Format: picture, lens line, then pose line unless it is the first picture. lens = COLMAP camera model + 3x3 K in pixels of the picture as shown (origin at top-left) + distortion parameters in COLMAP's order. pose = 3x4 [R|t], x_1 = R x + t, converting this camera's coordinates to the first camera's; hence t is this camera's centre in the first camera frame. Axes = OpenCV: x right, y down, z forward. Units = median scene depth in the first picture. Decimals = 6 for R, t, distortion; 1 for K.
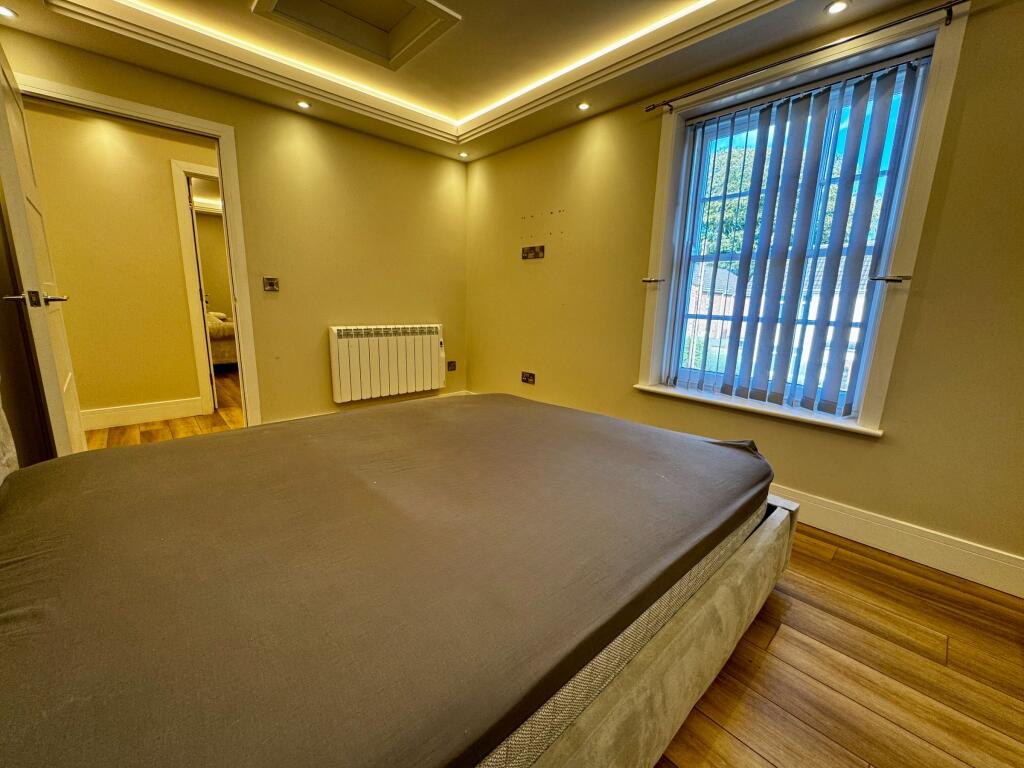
lens RADIAL K [[413.0, 0, 511.7], [0, 413.0, 381.7], [0, 0, 1]] dist [-0.000874, -0.000042]
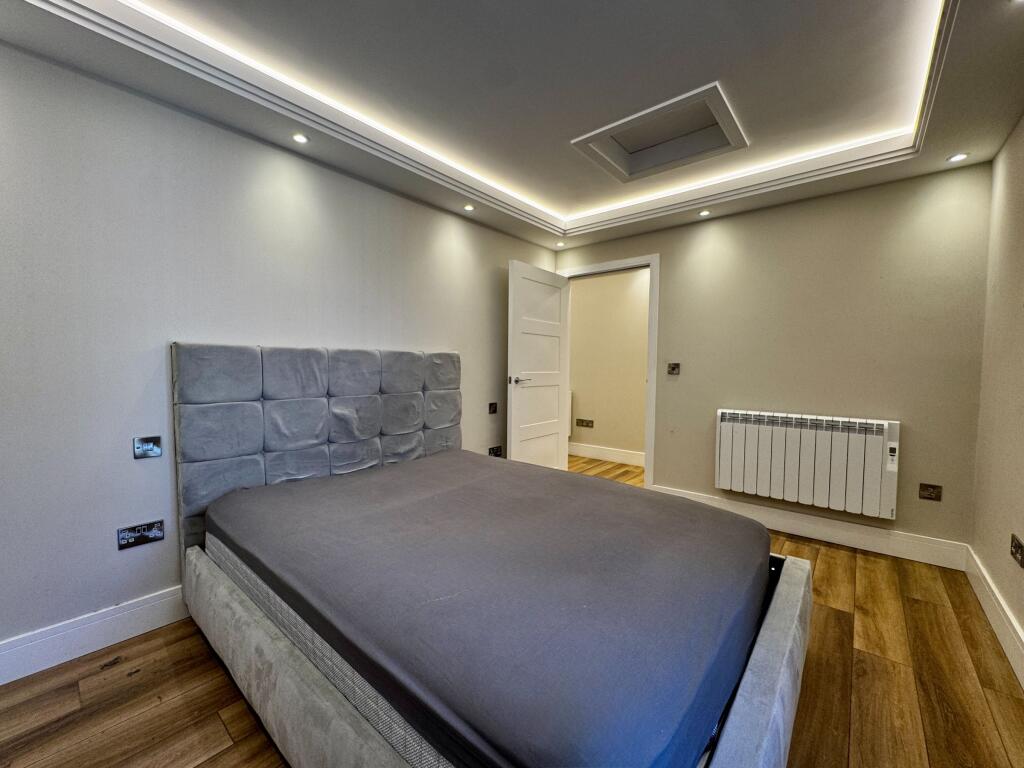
lens RADIAL K [[413.0, 0, 511.7], [0, 413.0, 381.7], [0, 0, 1]] dist [-0.000874, -0.000042]
pose [[0.132451, 0.015671, -0.991066, 0.525176], [-0.199711, 0.979791, -0.011198, -0.095299], [0.970862, 0.199410, 0.132904, 0.406686]]
